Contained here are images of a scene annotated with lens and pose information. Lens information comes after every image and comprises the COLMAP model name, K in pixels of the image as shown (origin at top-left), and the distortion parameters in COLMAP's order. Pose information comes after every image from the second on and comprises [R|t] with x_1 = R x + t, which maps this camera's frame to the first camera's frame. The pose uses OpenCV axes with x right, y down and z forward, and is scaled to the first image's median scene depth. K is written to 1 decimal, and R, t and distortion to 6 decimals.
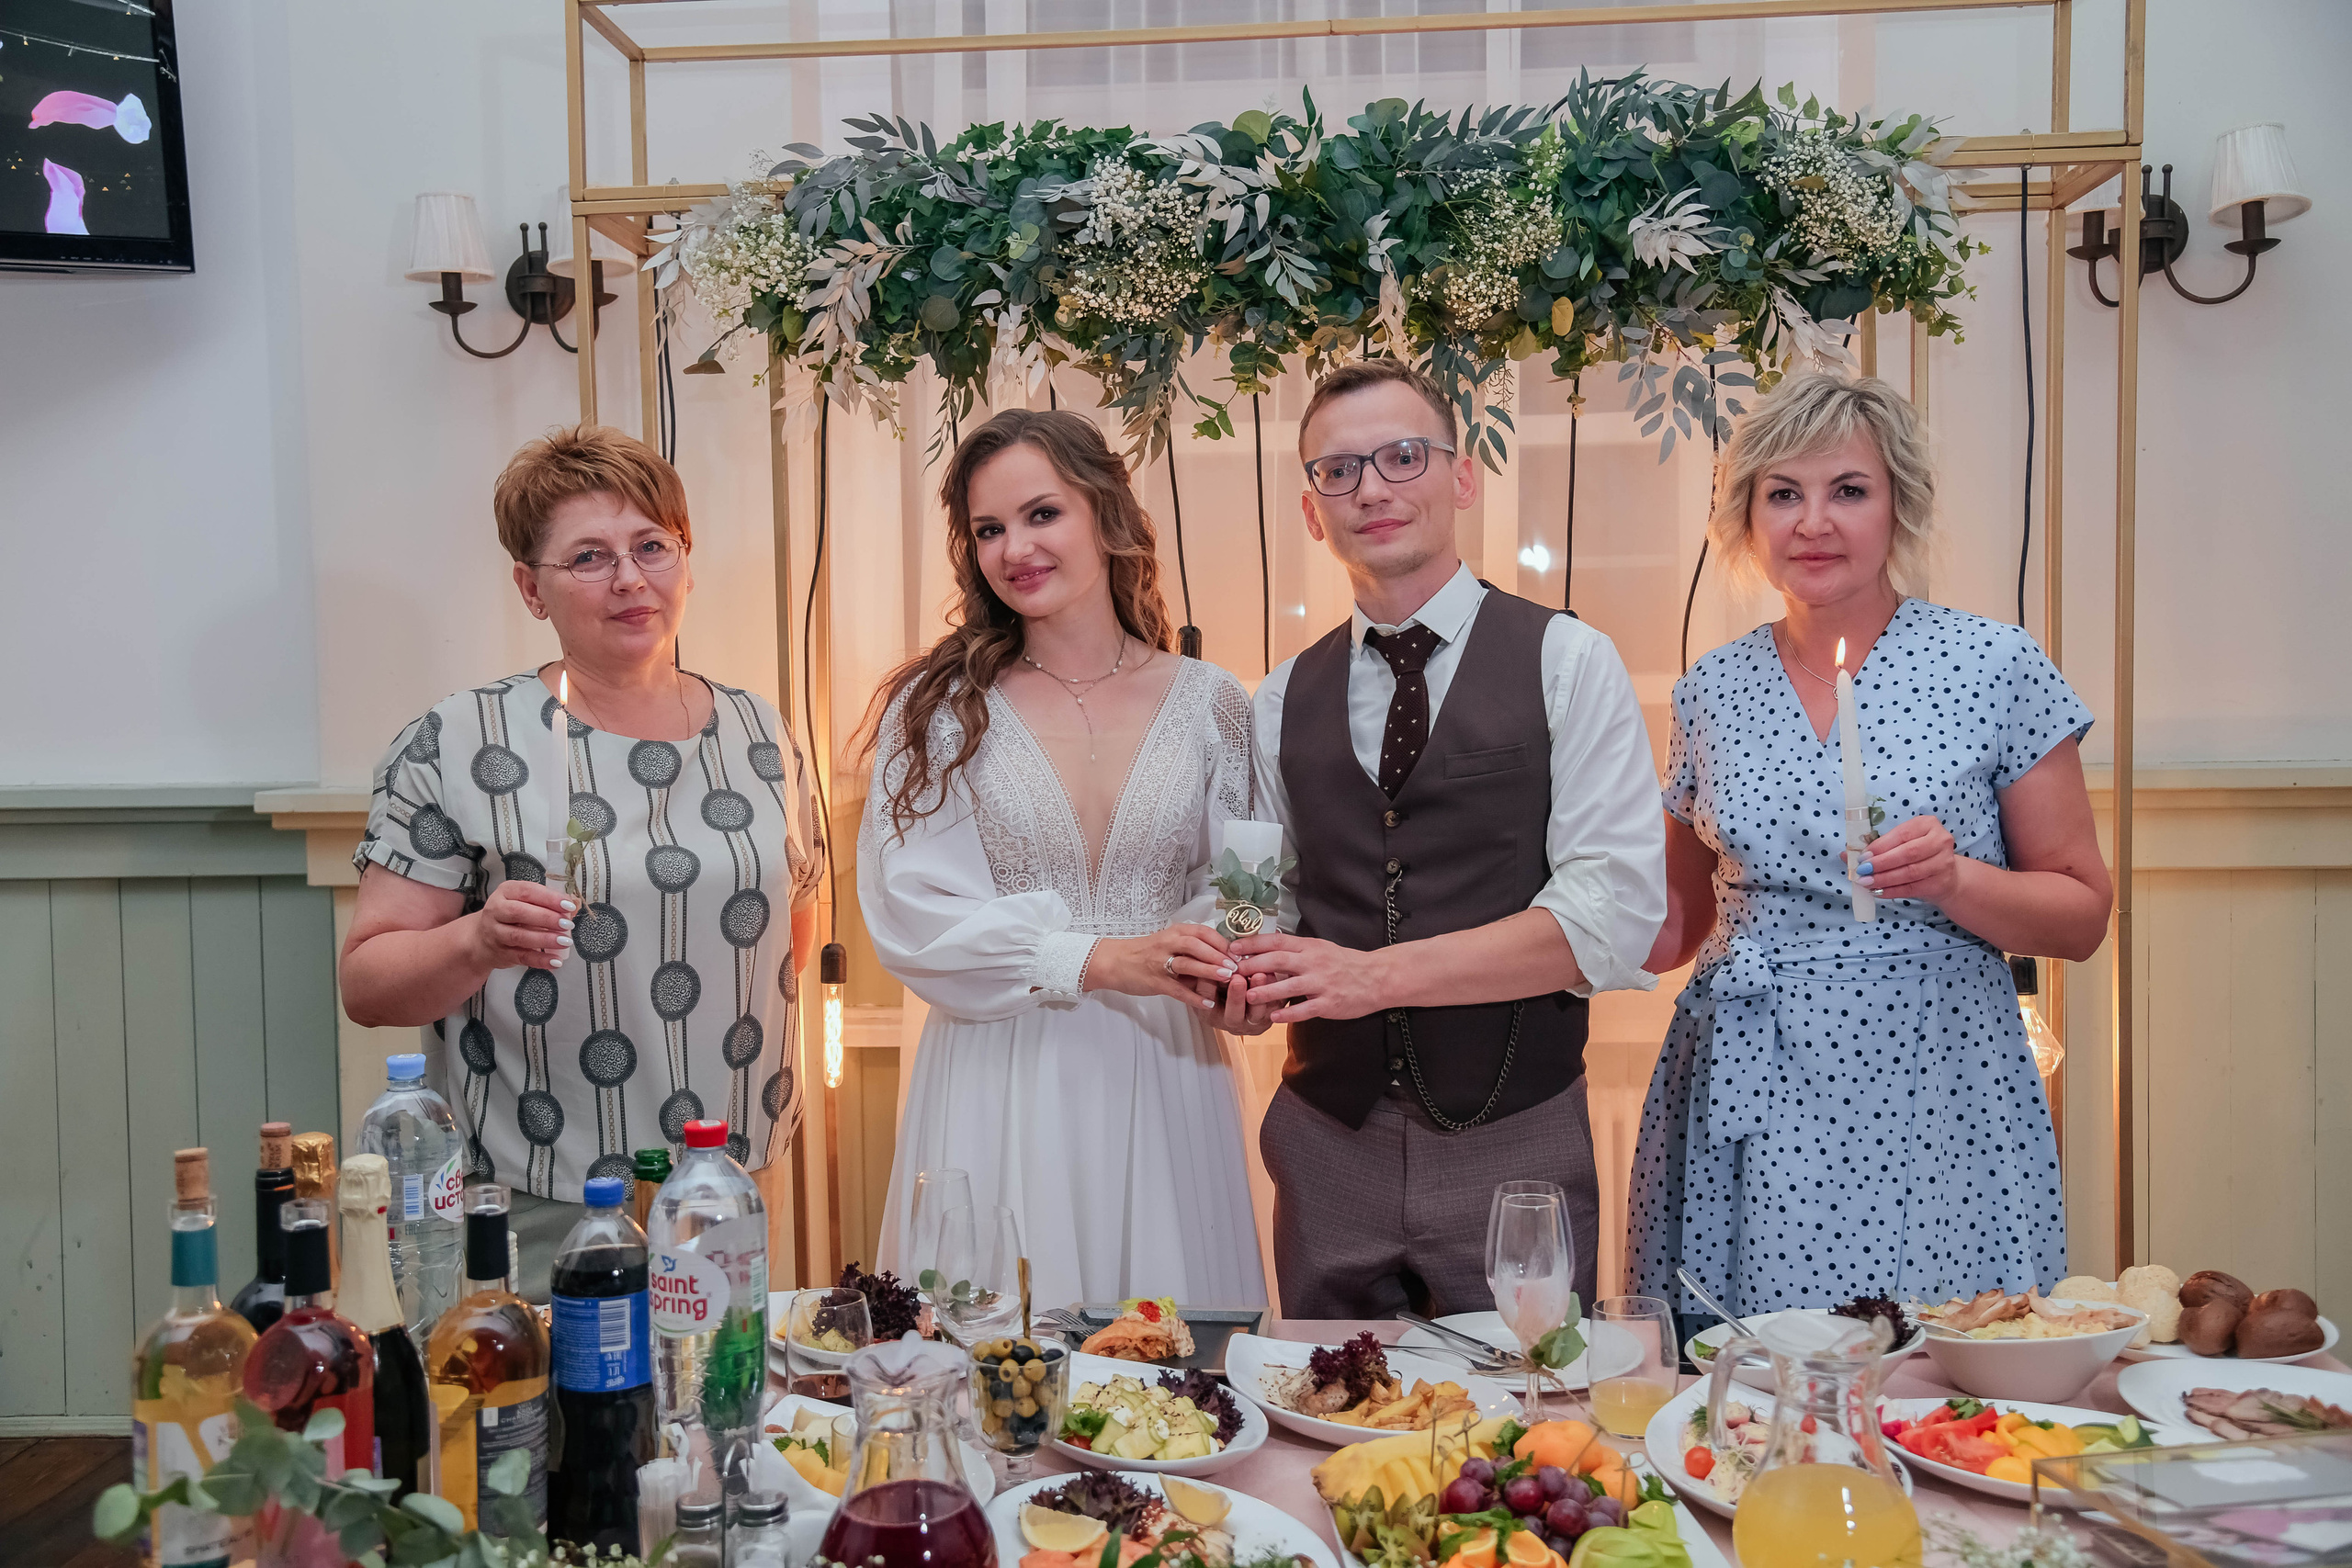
lens RADIAL K [[2147.4, 0, 1183.5], [0, 2147.4, 777.3], [0, 0, 1]] dist [-0.000717, 0.122539]
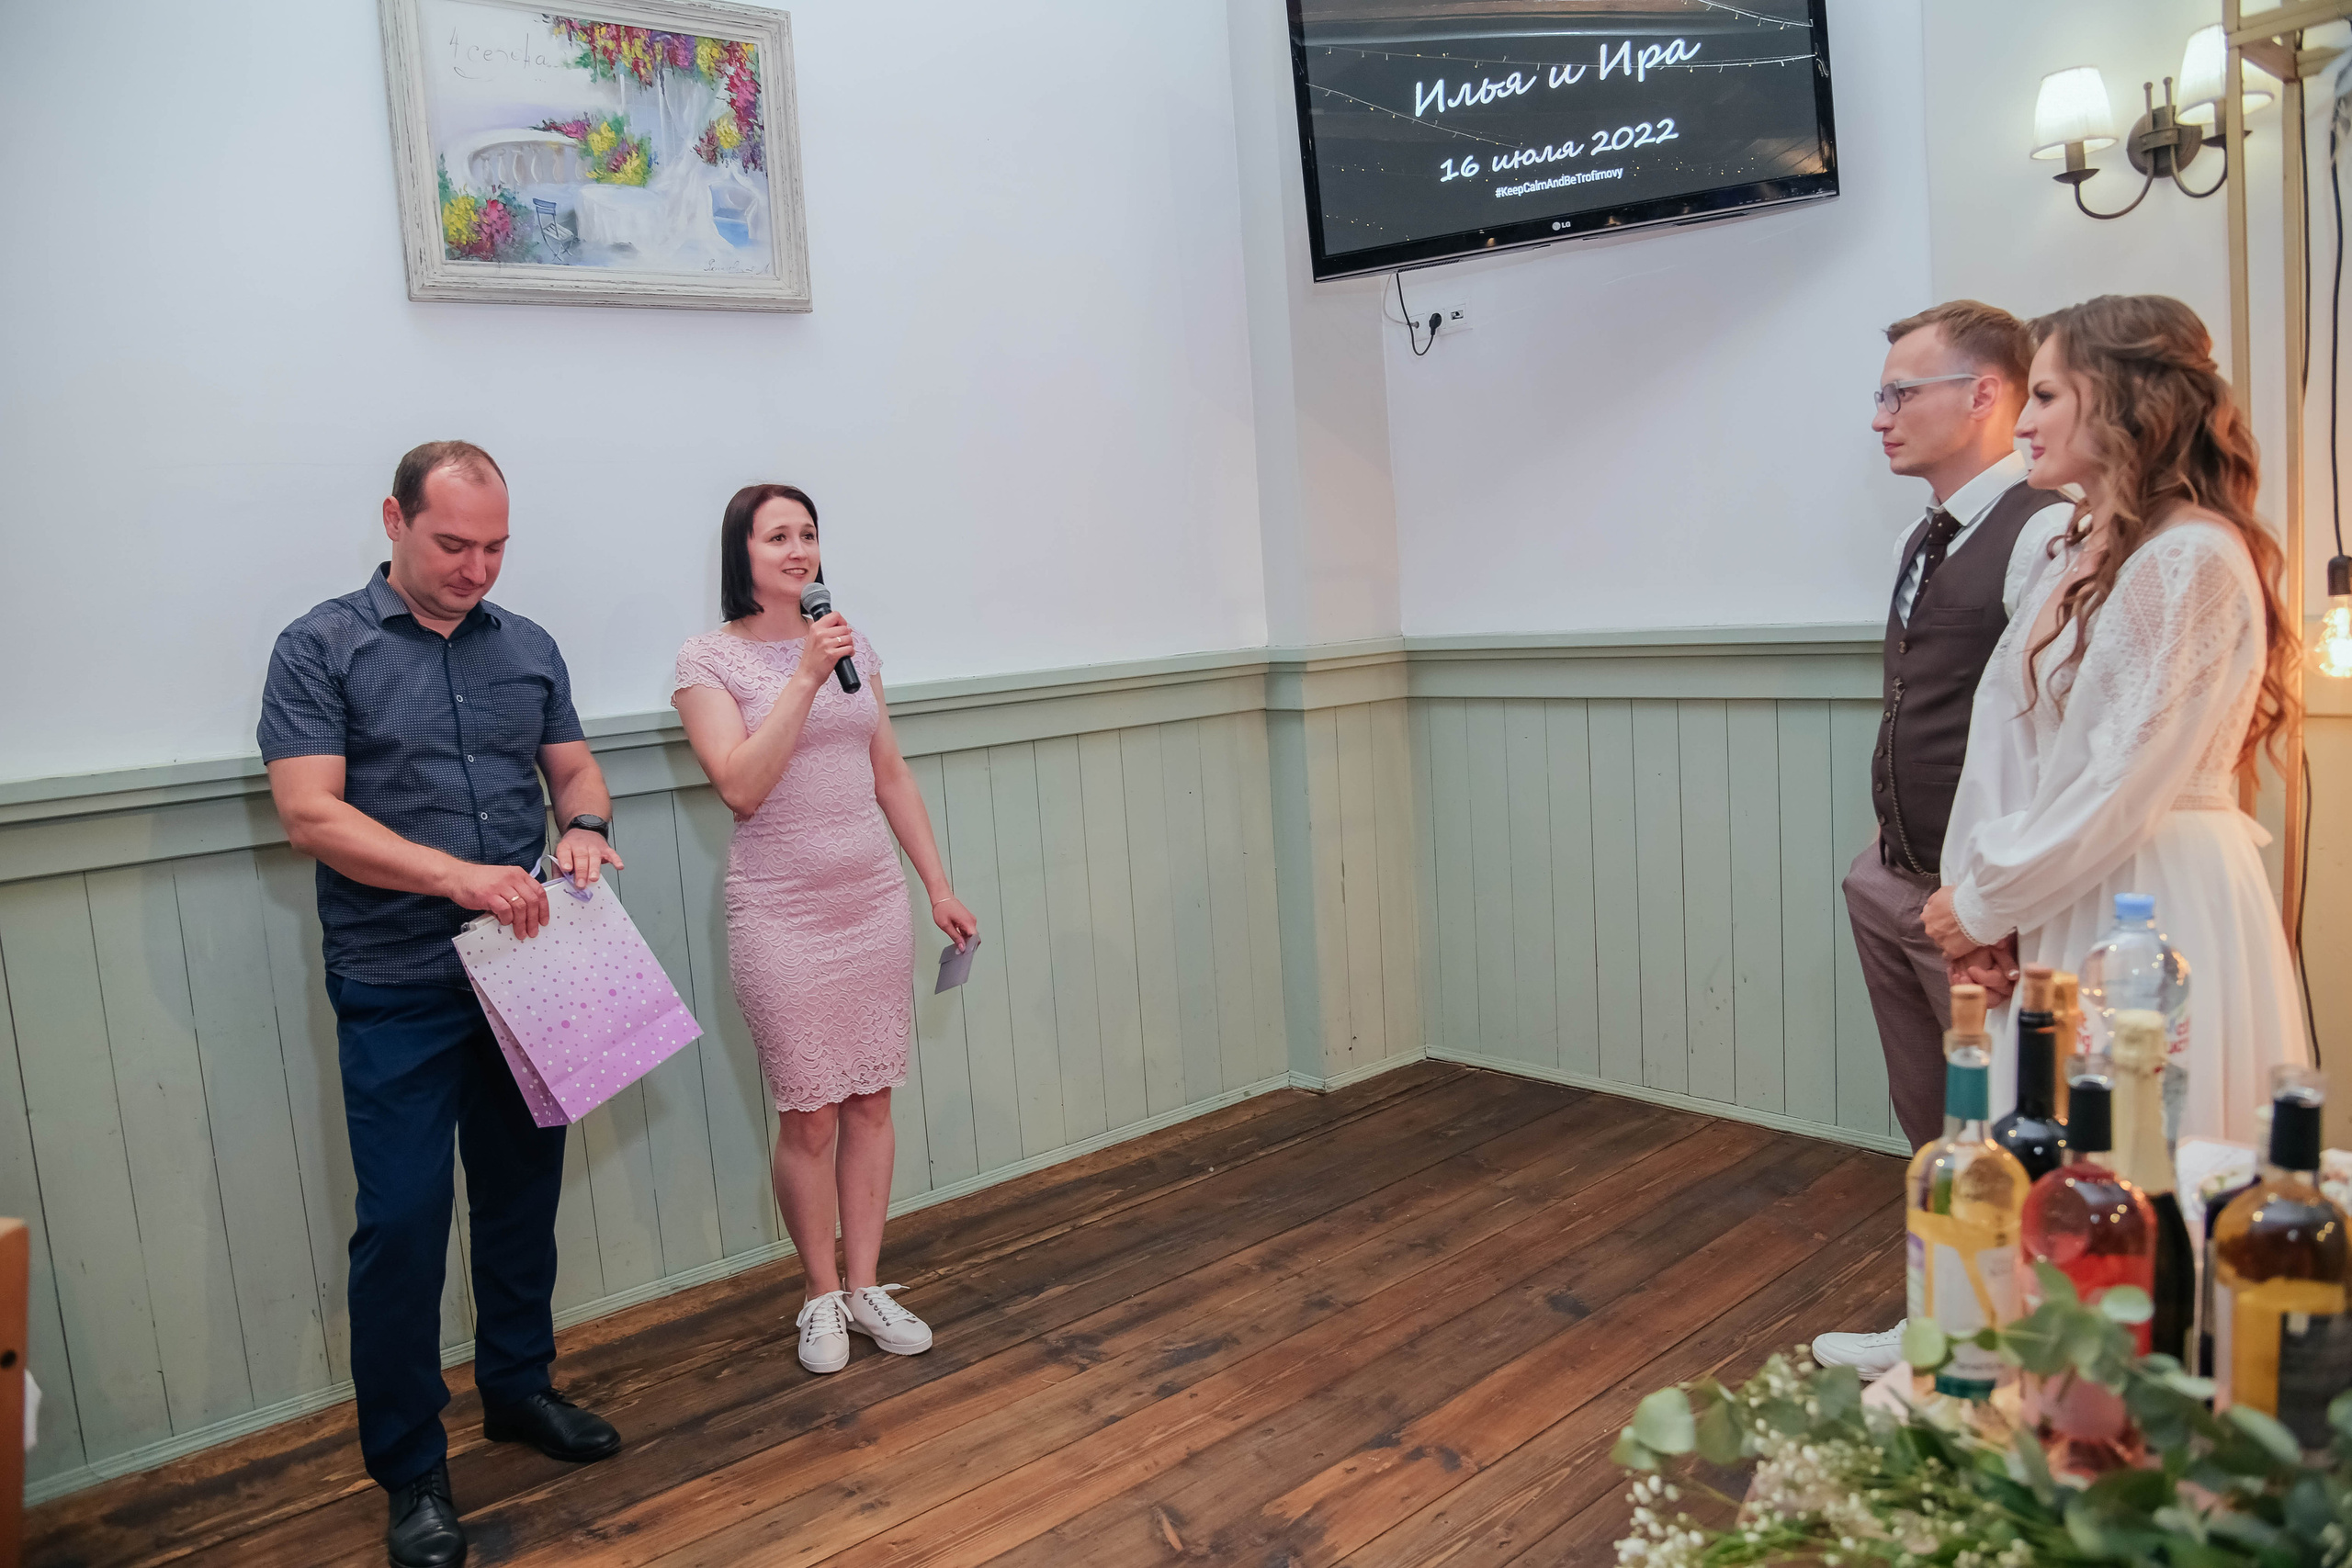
lens RADIAL K [[1569.1, 0, 1176.2], [0, 1569.1, 778.3], [0, 0, 1]] dist [-0.045349, 0.000525]
pose [[0.711343, 0.048349, -0.701181, -0.128716], [0.024043, 0.995373, 0.093026, -0.000301], [0.702434, -0.083032, 0.706889, 0.139812]]
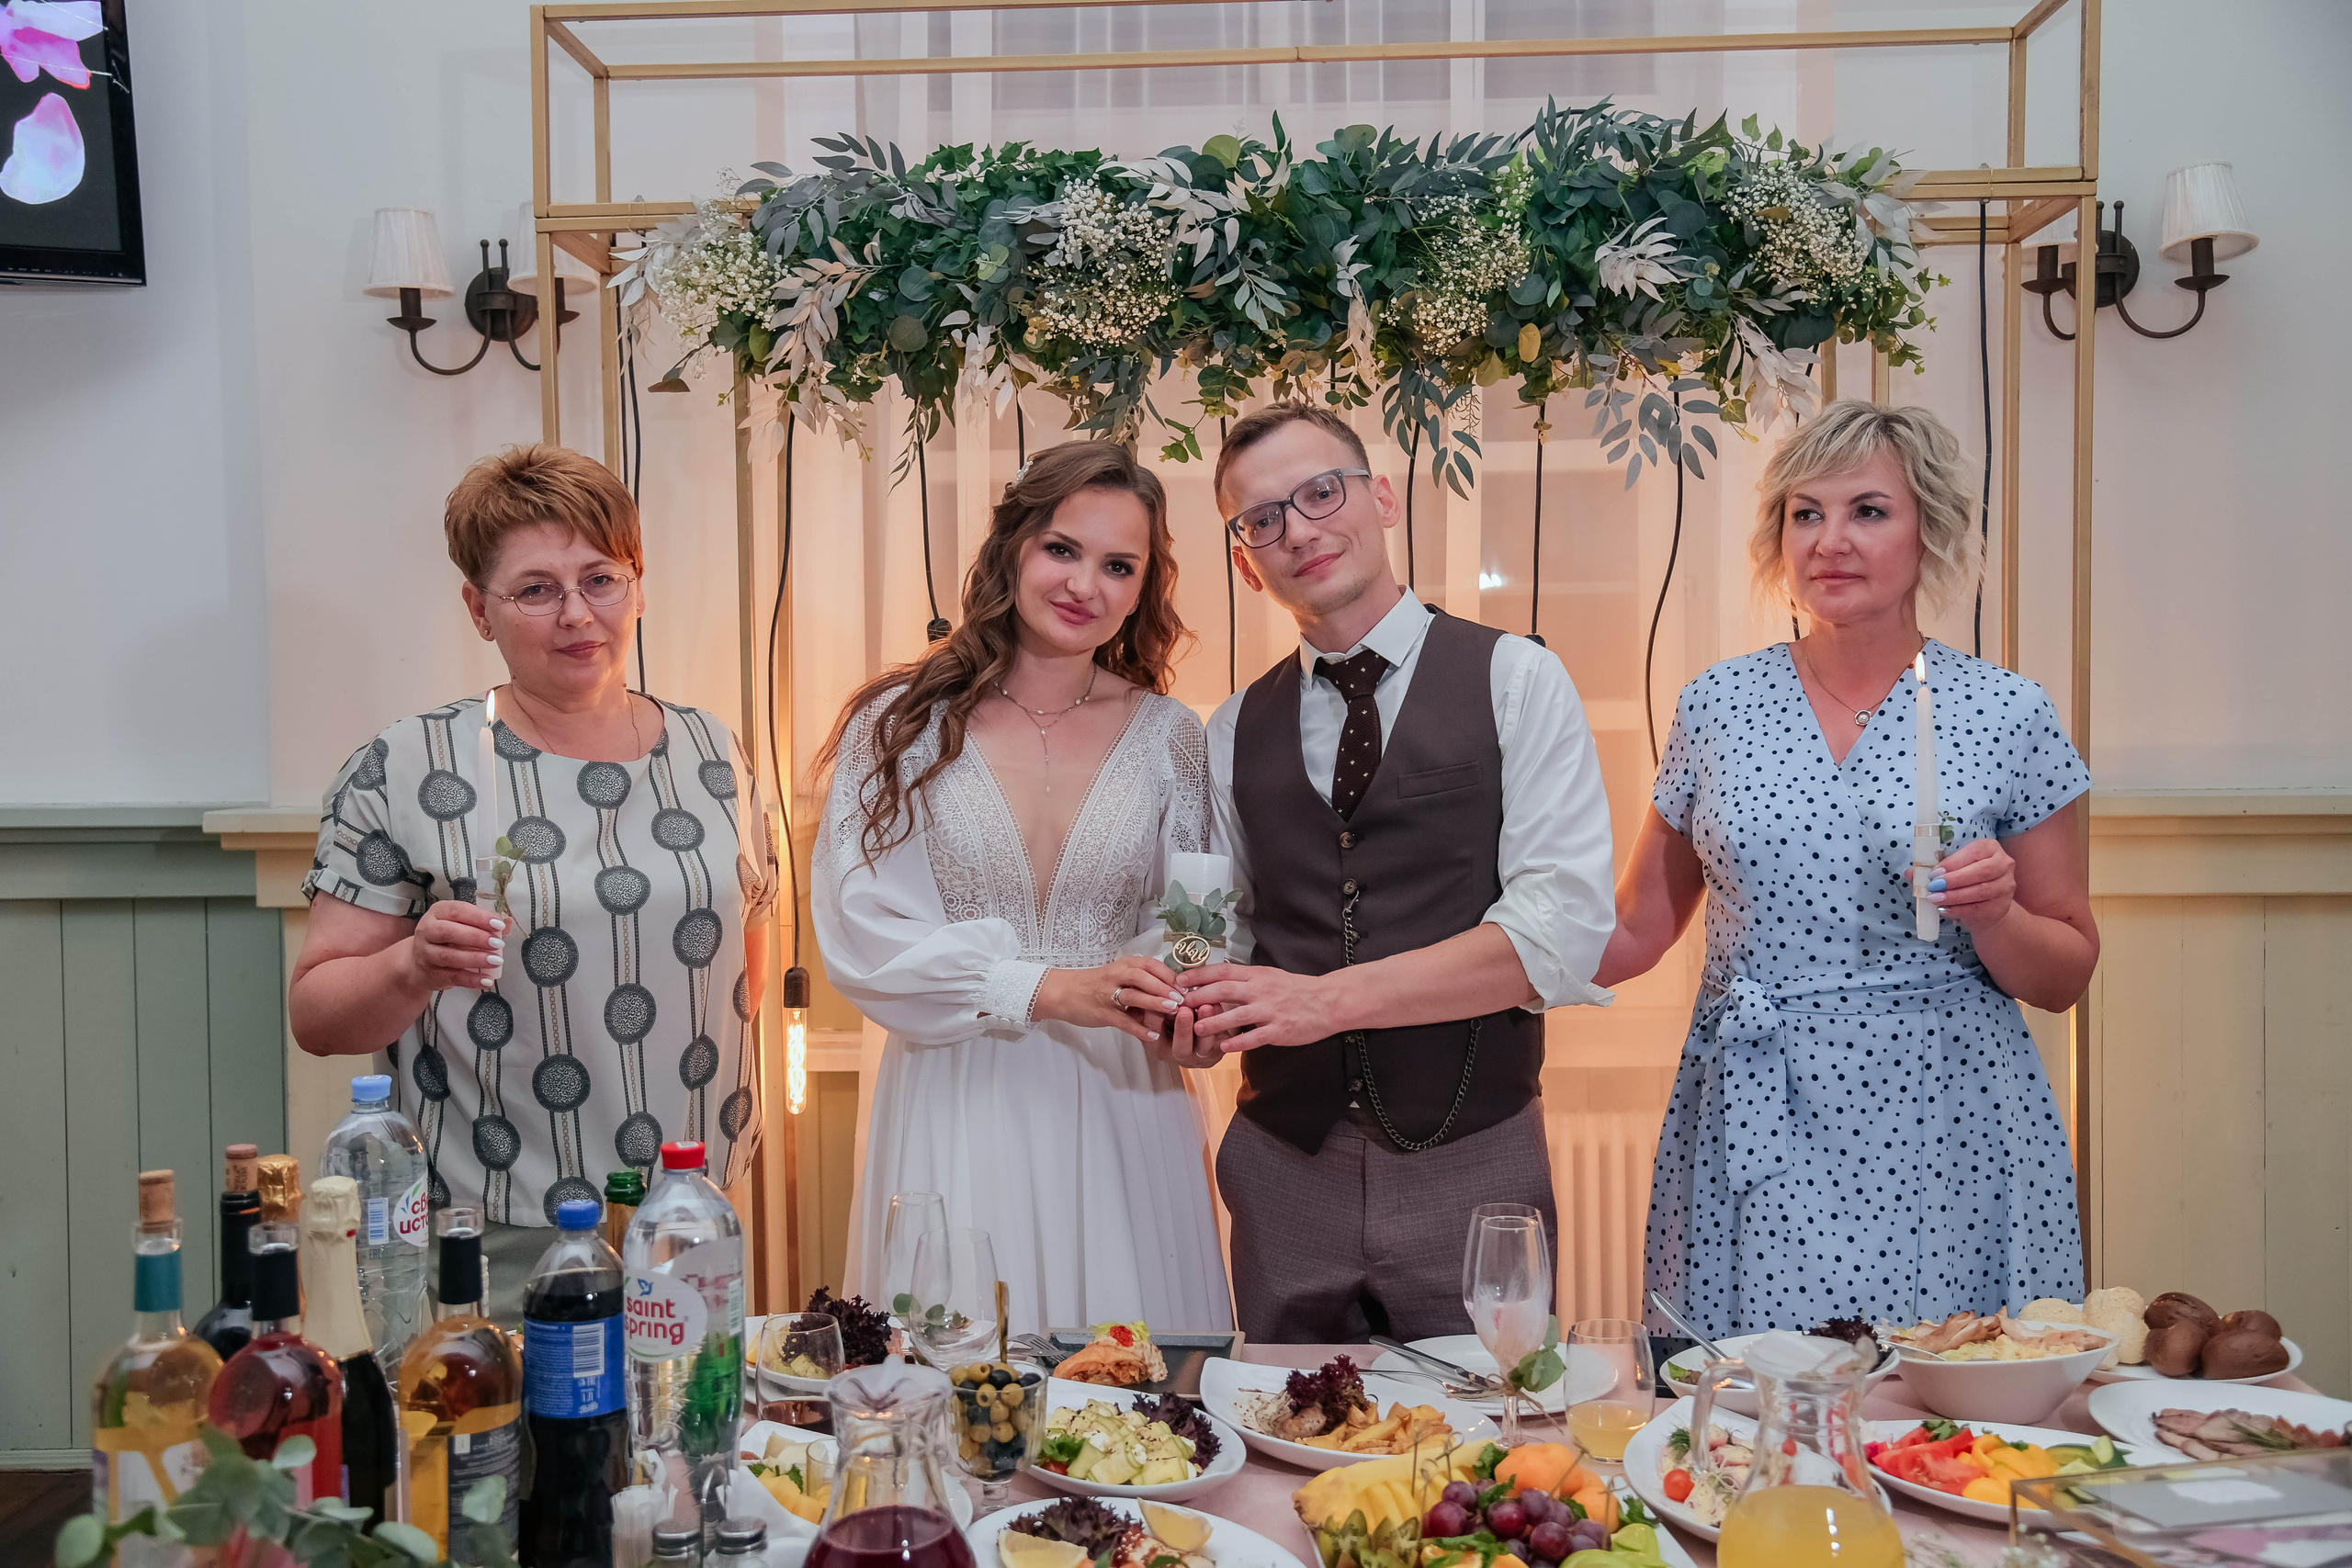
lens RADIAL K [[2147.4, 0, 1183.5], [0, 2147.4, 777.3], [0, 0, 1]] dist [-0.000717, 0.122539]
pose [[0.999621, 0.004312, 0.027188, -0.012230], [-0.003955, 0.999906, -0.013142, 0.002648], [-0.027242, 0.013029, 0.999544, 0.002537]]
